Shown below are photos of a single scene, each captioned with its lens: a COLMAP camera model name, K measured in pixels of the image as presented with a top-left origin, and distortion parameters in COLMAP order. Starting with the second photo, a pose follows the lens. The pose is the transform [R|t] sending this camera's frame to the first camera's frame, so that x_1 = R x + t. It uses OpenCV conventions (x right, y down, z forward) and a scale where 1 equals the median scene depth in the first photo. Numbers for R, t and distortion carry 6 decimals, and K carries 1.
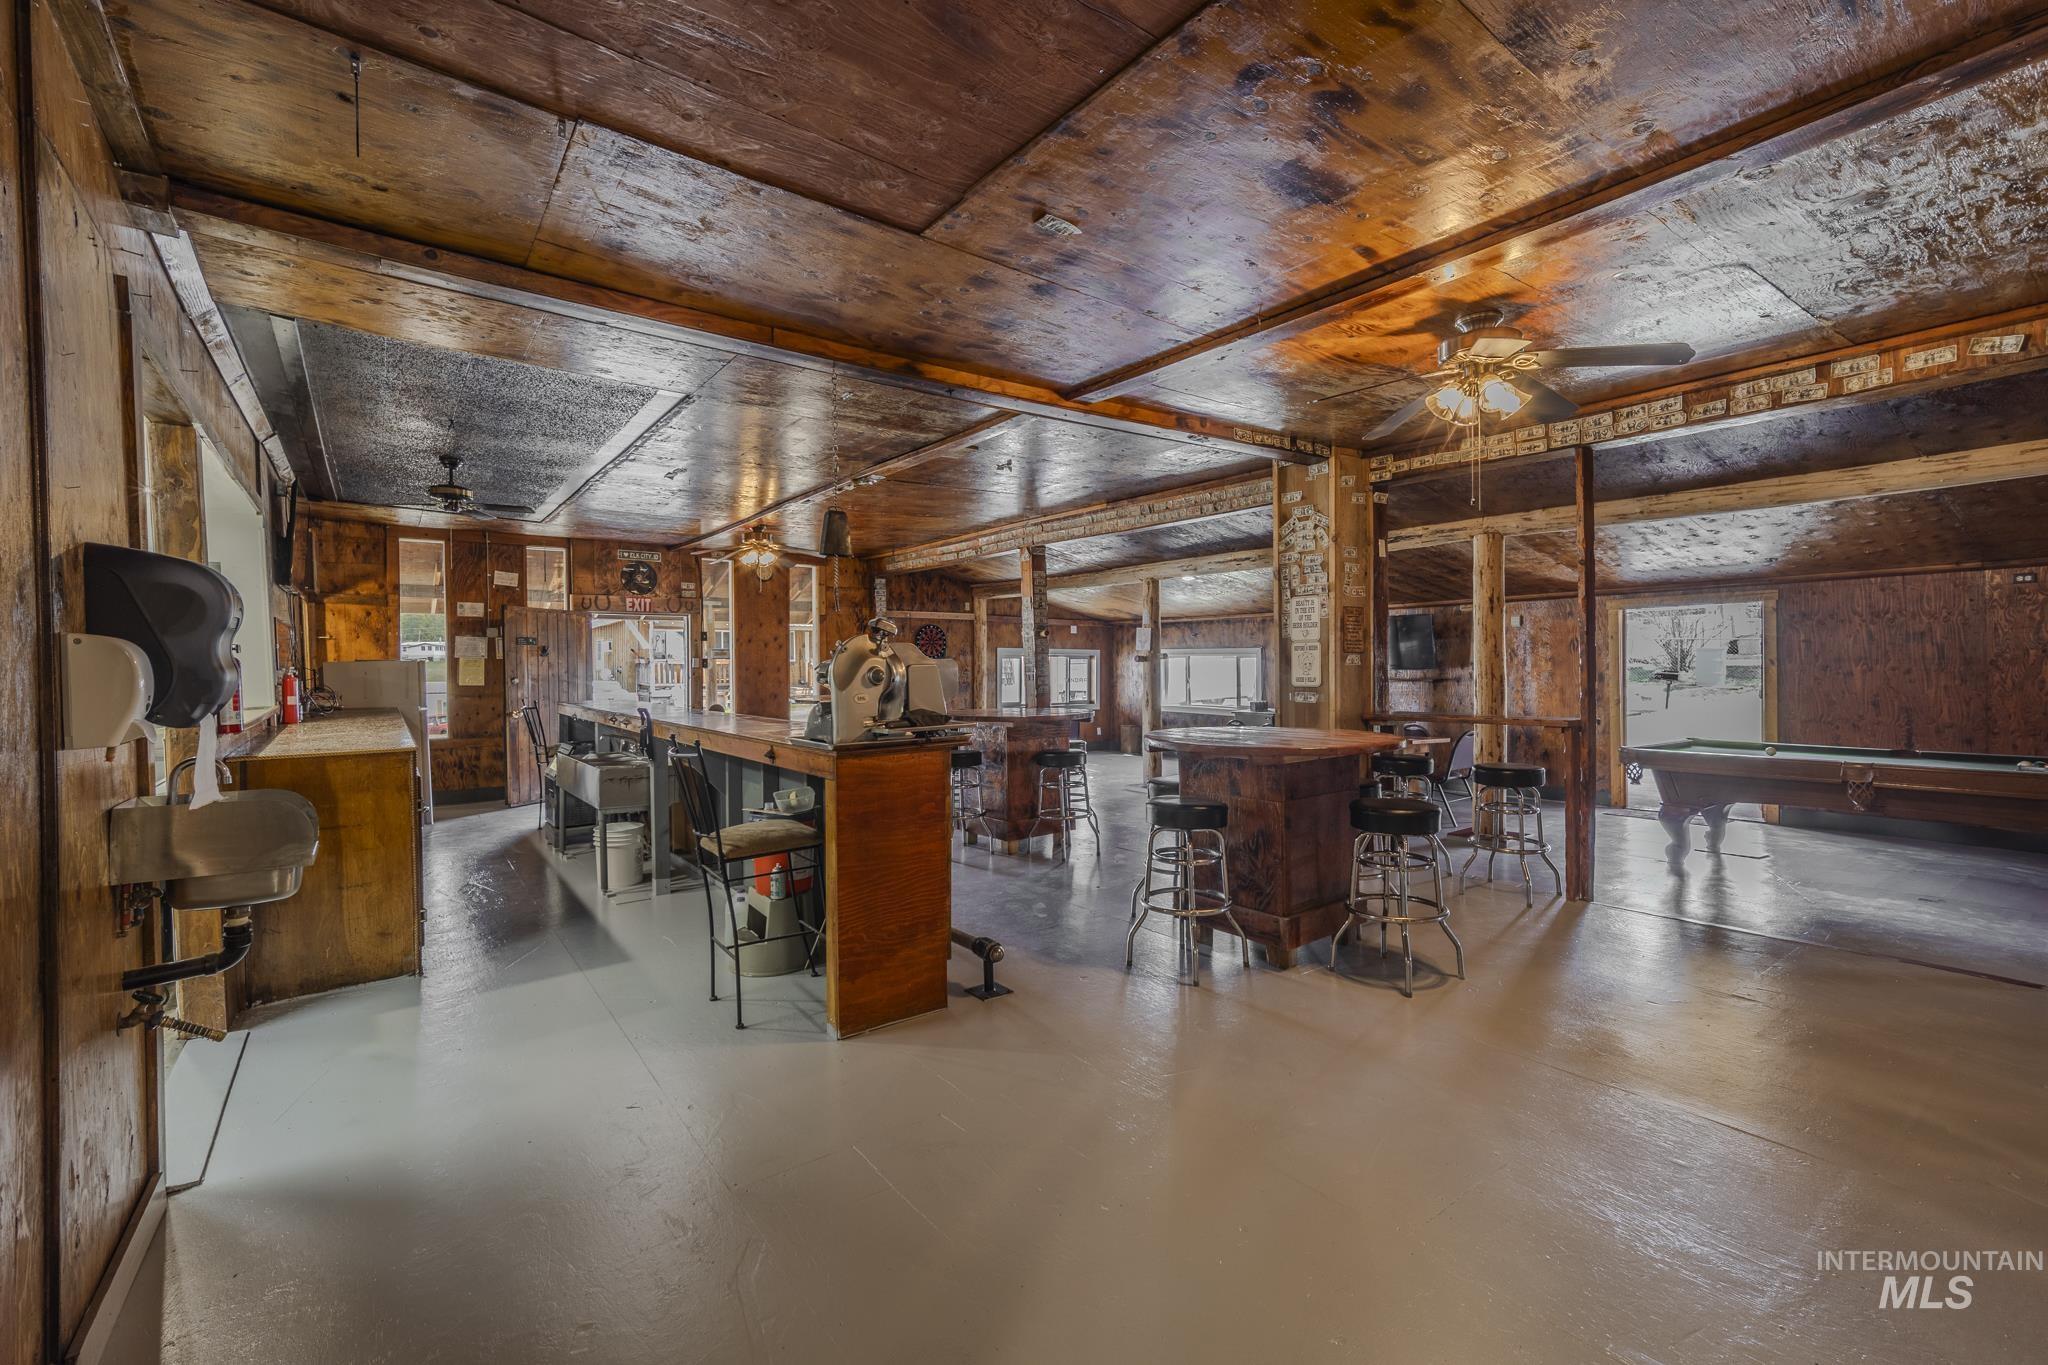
lens RADIAL K [[856.5, 0, 1025.8], [0, 856.5, 676.9], [0, 0, 1]] dist [-0.000512, 0.000317]
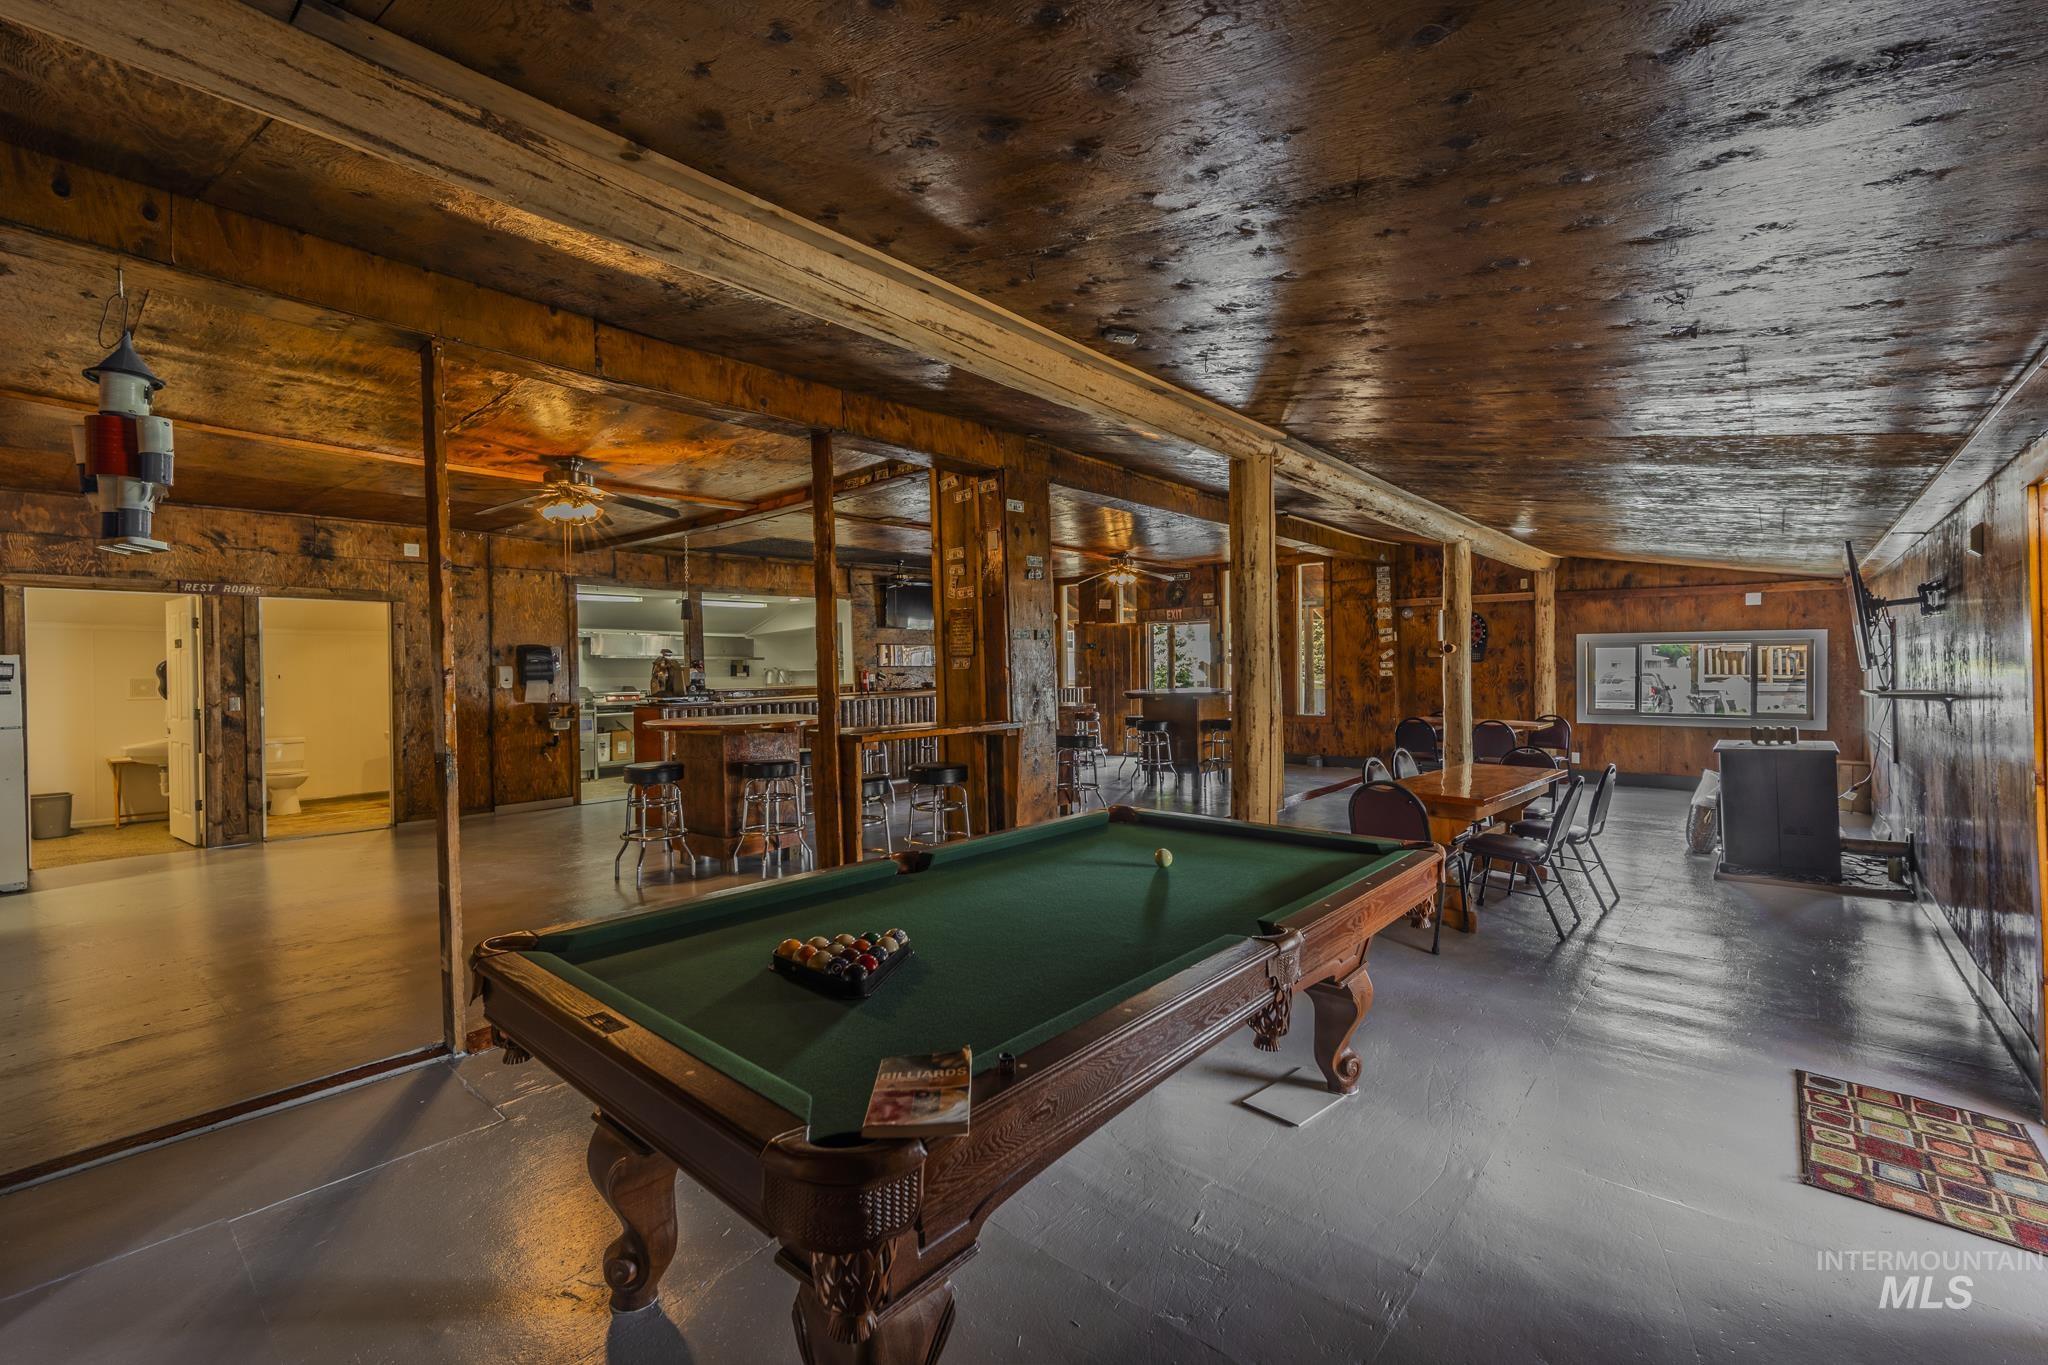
lens RADIAL K [[856.5, 0, 1026.4], [0, 856.5, 673.8], [0, 0, 1]] dist [-0.000512, 0.000317]
pose [[0.199446, 0.016693, -0.979767, 0.712513], [-0.002344, 0.999860, 0.016559, -0.013232], [0.979906, -0.001006, 0.199458, 0.466513]]
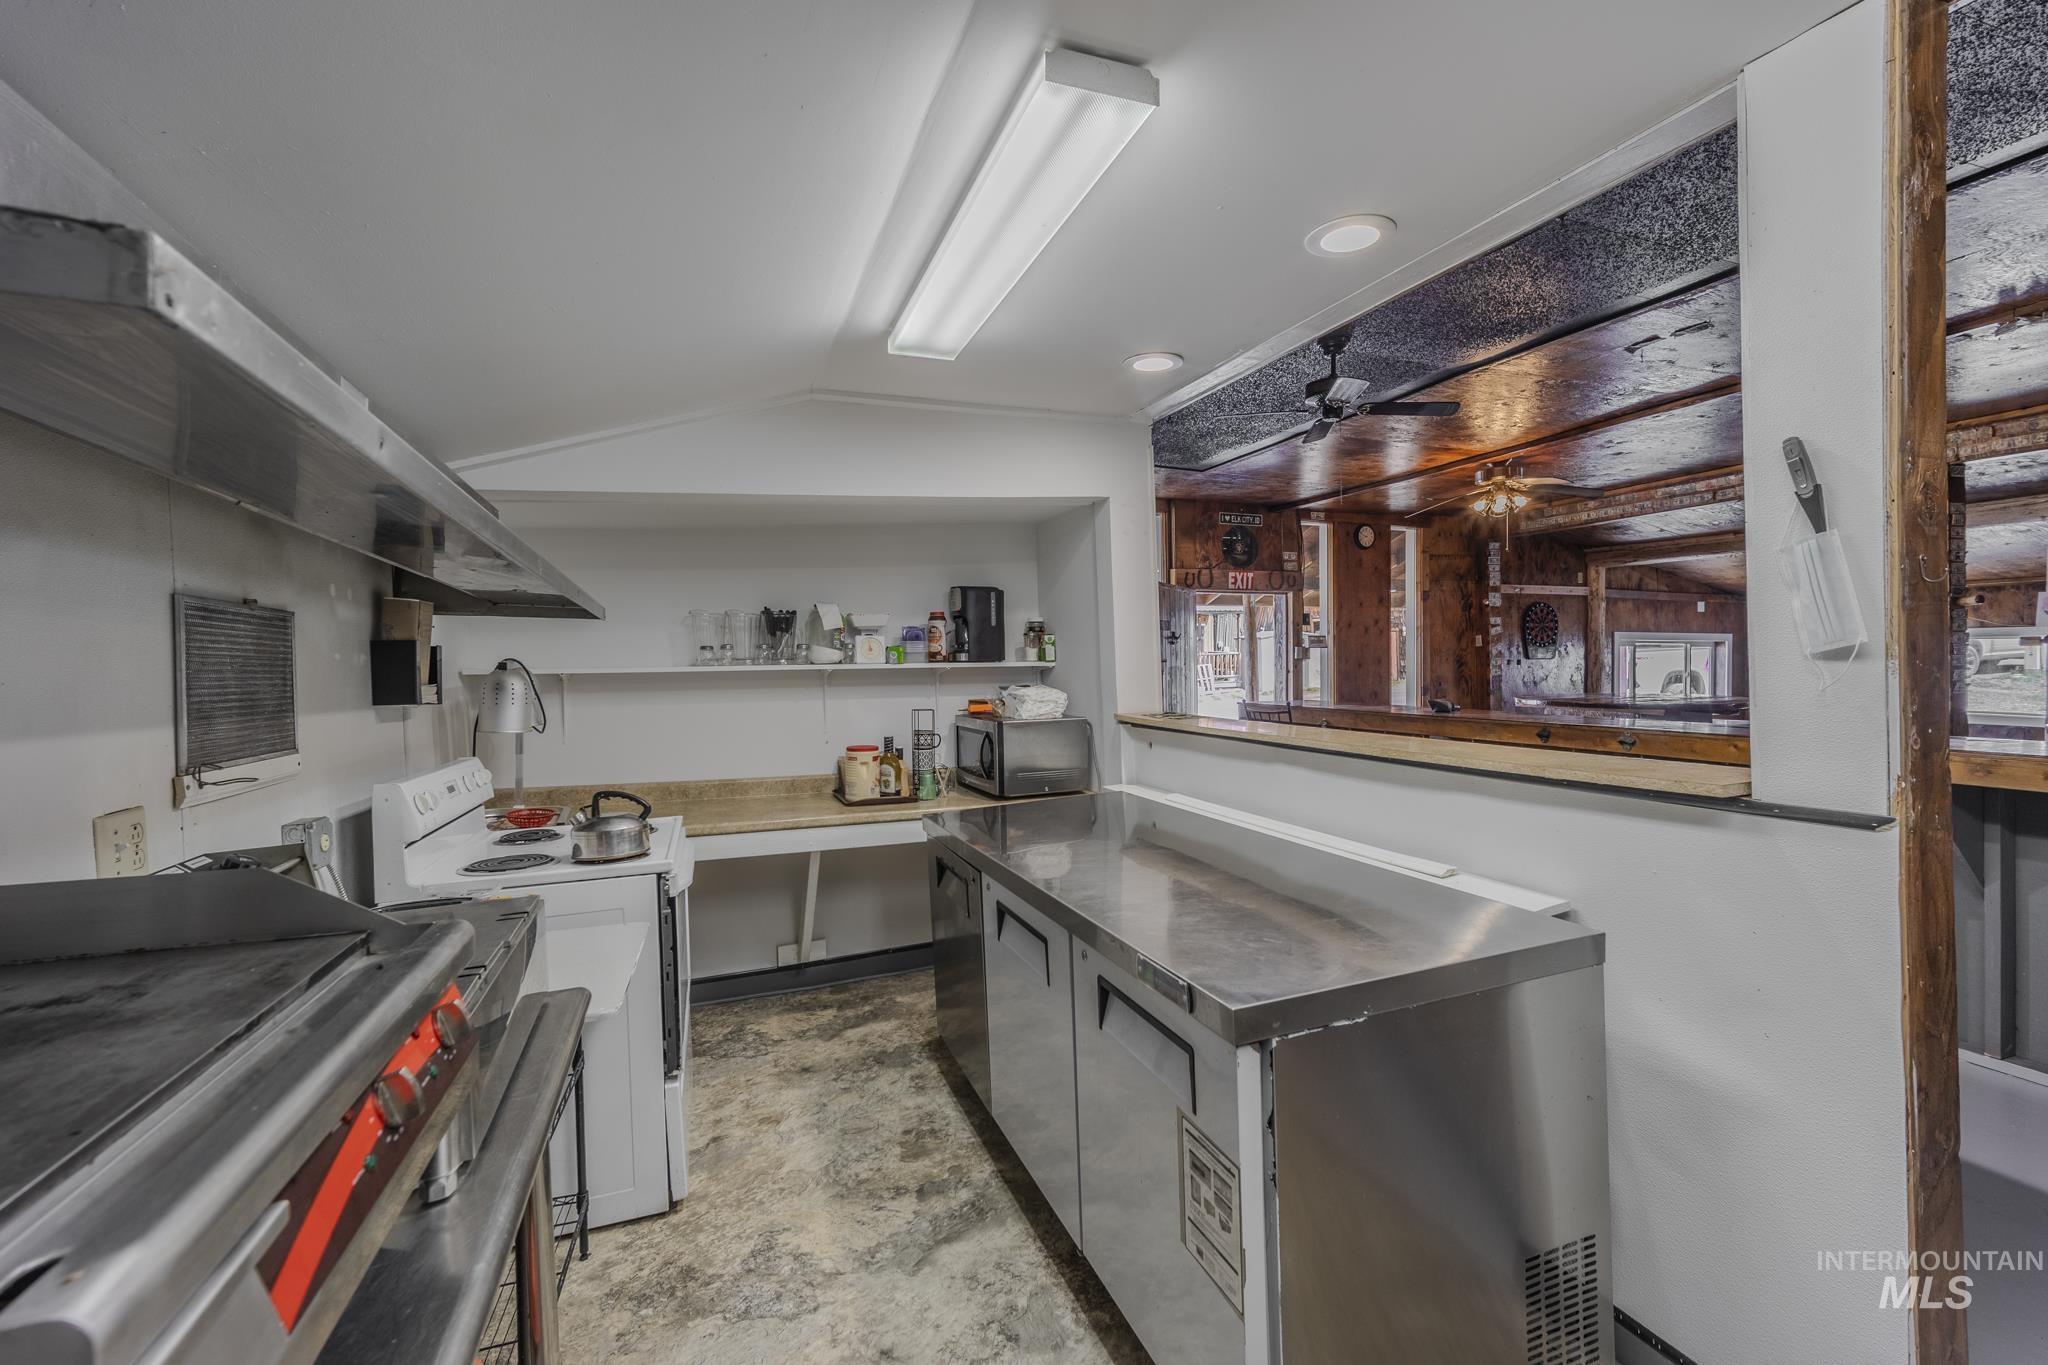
lens RADIAL K [[856.5, 0, 1028.0], [0, 856.5, 675.0], [0, 0, 1]] dist [-0.000512, 0.000317]
pose [[0.959017, -0.001300, -0.283346, -0.375805], [0.001658, 0.999998, 0.001026, 0.002808], [0.283344, -0.001454, 0.959017, 0.156056]]
